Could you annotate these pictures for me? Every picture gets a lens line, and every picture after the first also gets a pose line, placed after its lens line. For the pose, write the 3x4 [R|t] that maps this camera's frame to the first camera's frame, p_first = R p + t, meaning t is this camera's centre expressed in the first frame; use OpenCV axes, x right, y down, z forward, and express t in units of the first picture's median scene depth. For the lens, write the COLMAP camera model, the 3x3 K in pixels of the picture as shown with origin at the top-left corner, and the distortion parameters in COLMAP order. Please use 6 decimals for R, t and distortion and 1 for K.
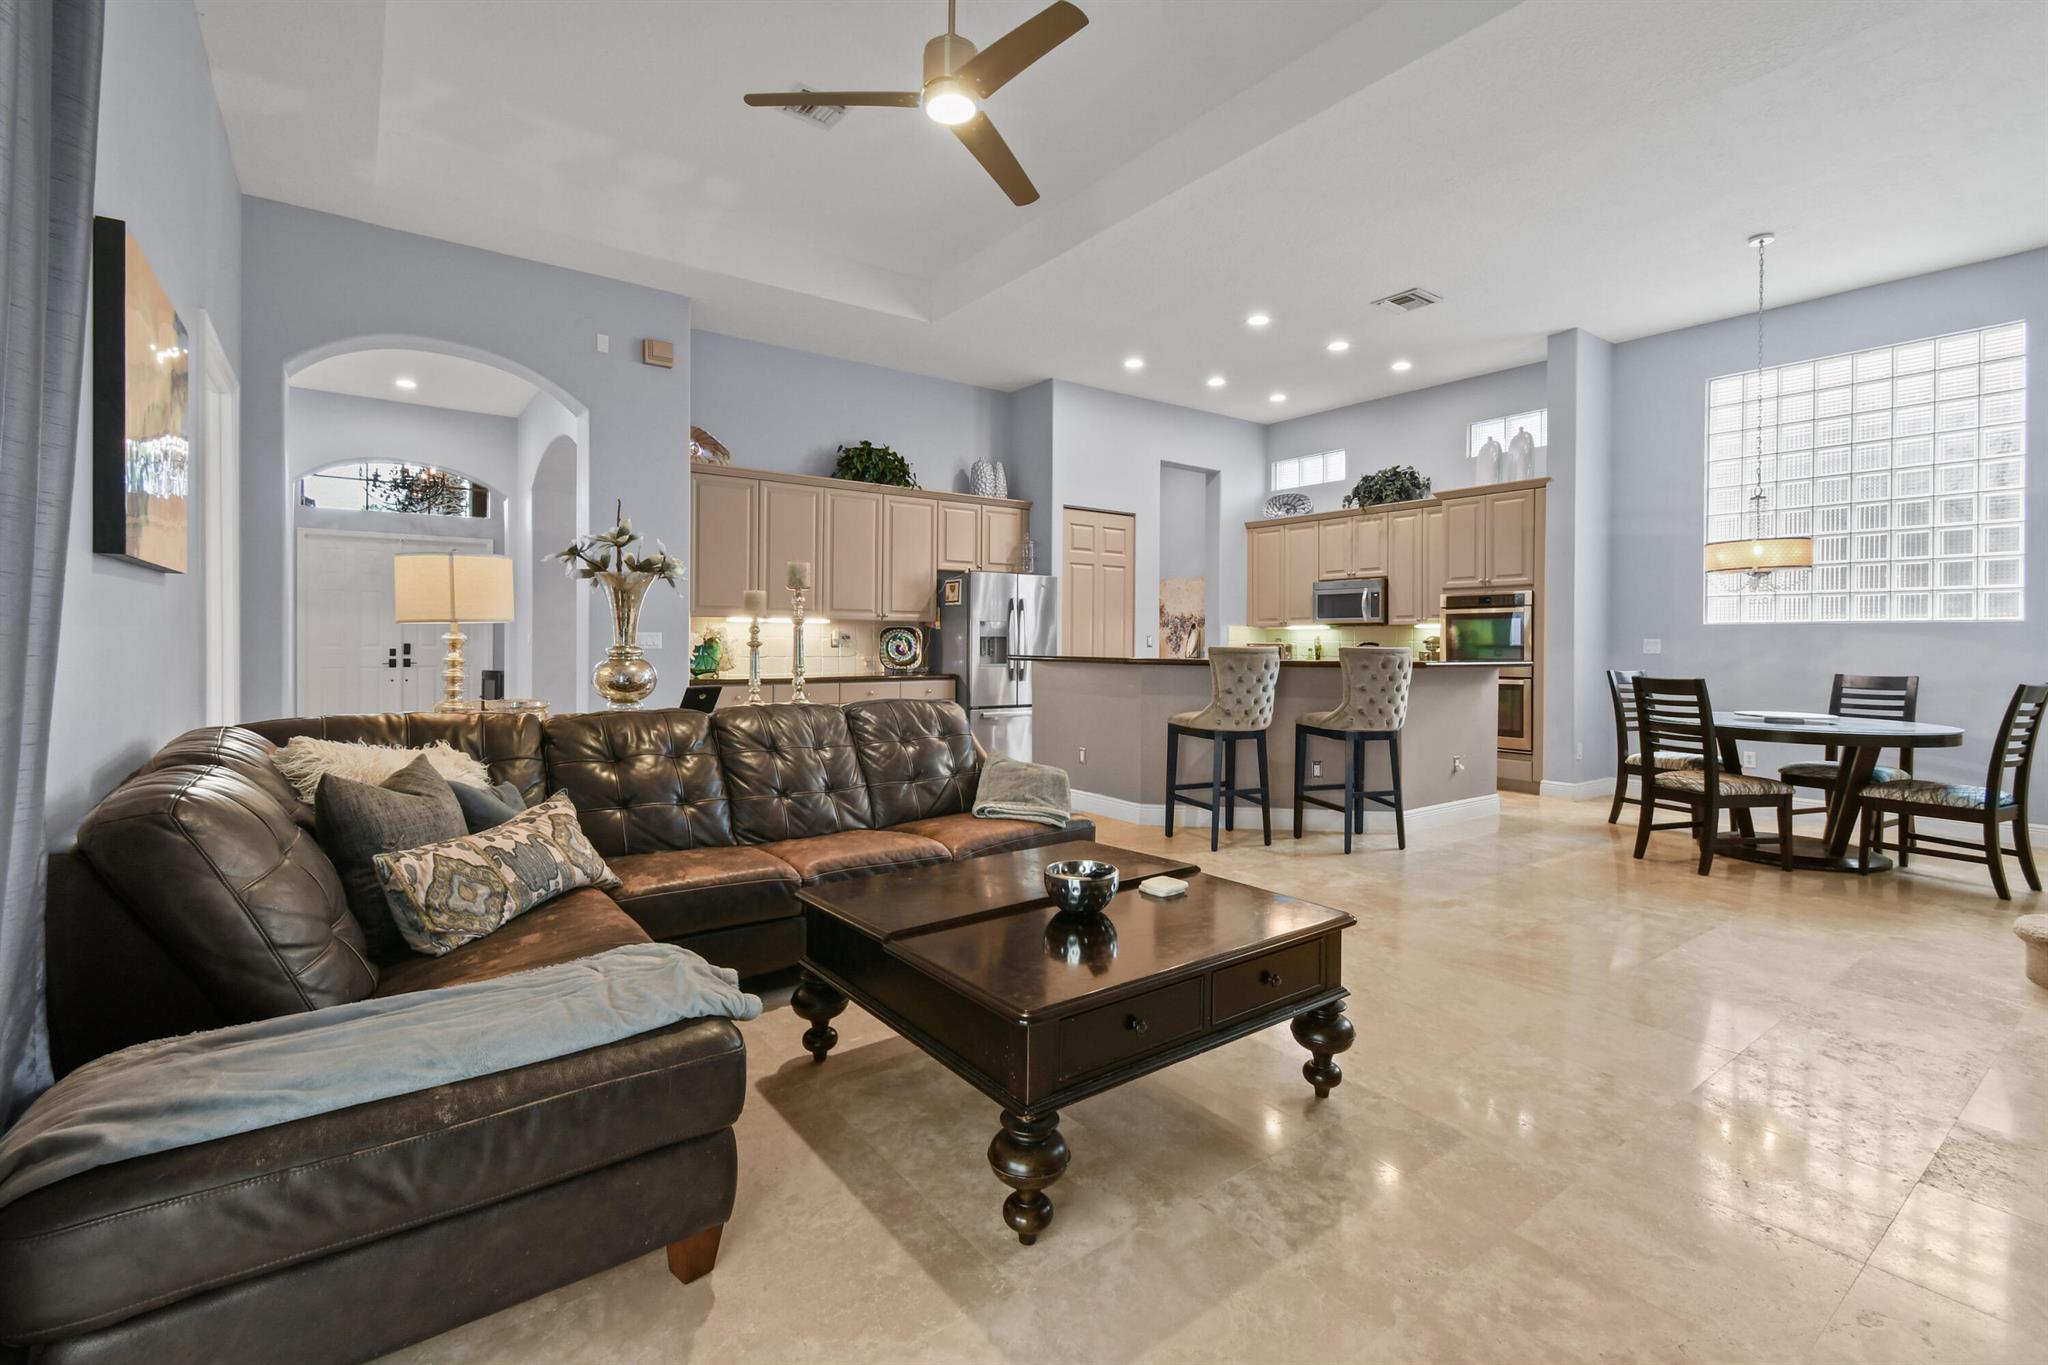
lens RADIAL K [[910.9, 0, 1025.8], [0, 910.9, 651.0], [0, 0, 1]] dist [0.003086, -0.000042]
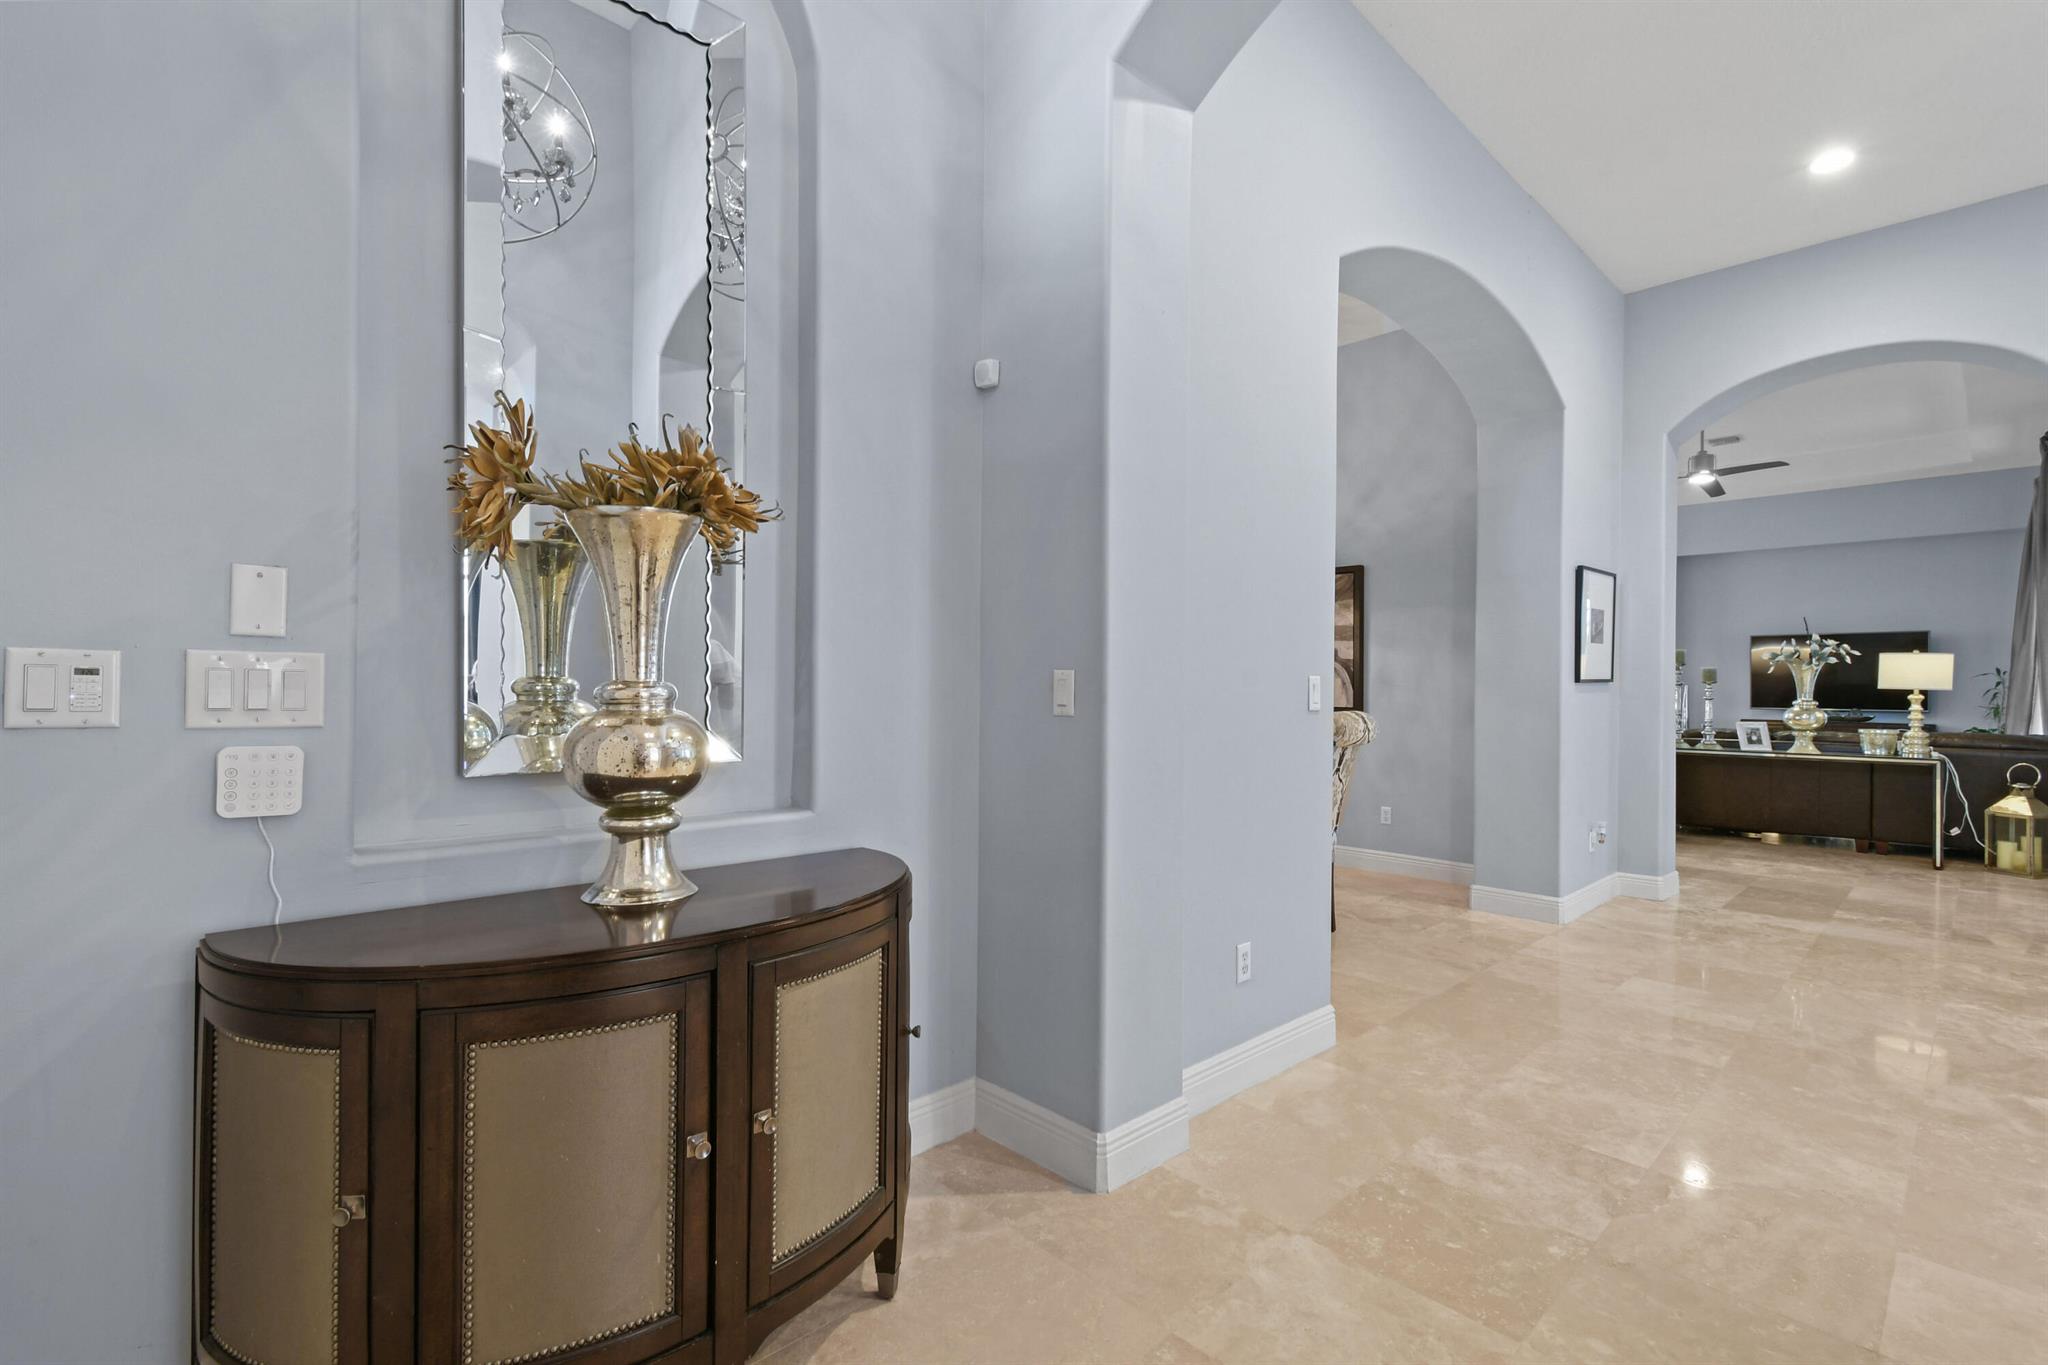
lens RADIAL K [[920.0, 0, 1024.0], [0, 920.0, 682.5], [0, 0, 1]] dist [0.007721, -0.000843]
pose [[-0.118876, -0.000515, 0.992909, -1.102171], [0.001506, 0.999999, 0.000699, -0.022635], [-0.992908, 0.001578, -0.118875, 1.461866]]
